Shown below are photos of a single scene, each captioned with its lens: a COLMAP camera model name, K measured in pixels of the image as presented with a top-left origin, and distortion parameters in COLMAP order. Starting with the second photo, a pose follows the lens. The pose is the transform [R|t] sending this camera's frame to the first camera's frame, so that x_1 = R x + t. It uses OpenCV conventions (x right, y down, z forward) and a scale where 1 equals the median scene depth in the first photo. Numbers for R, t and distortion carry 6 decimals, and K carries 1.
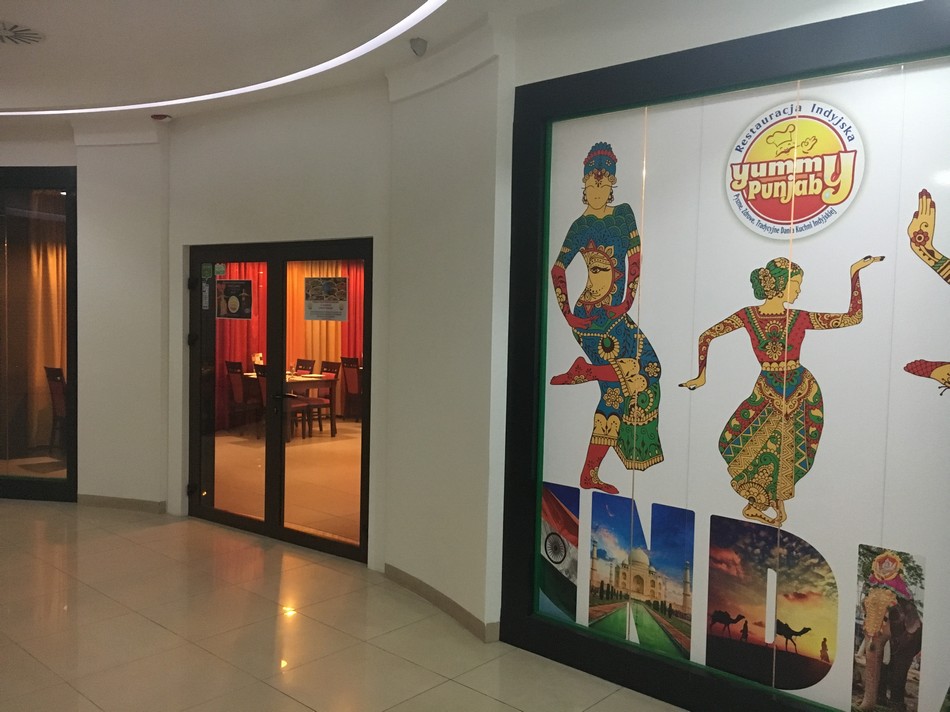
lens RADIAL K [[806.2, 0, 476.7], [0, 806.2, 356.0], [0, 0, 1]] dist [0.077640, -0.093042]
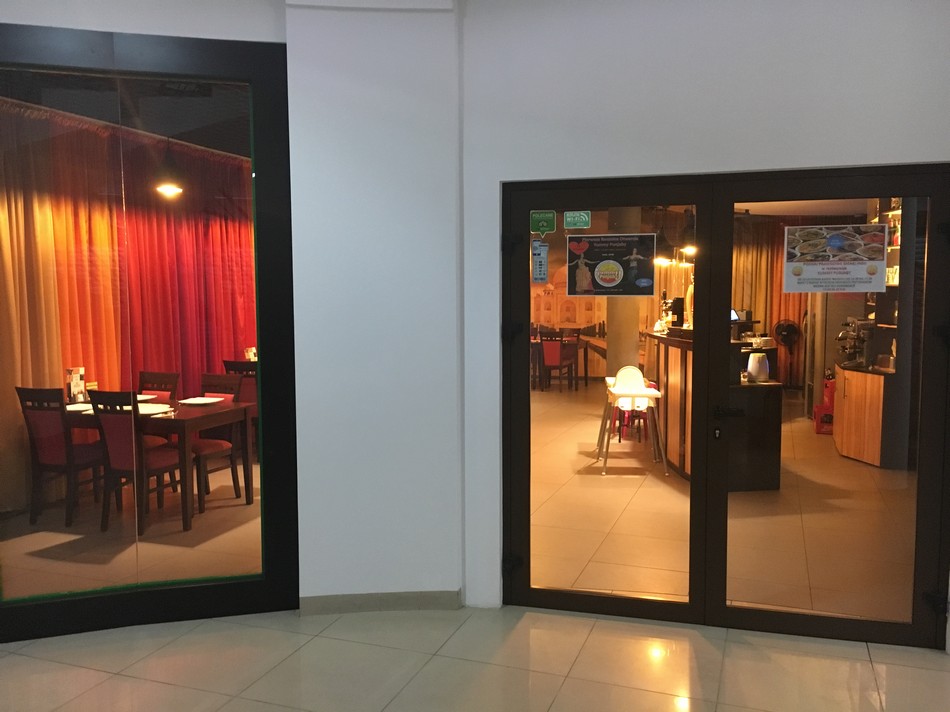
lens RADIAL K [[806.2, 0, 474.0], [0, 806.2, 355.7], [0, 0, 1]] dist [0.077640, -0.093042]
pose [[0.934294, -0.055256, 0.352196, -0.605625], [0.044705, 0.998276, 0.038028, -0.026818], [-0.353691, -0.019784, 0.935153, 0.423604]]
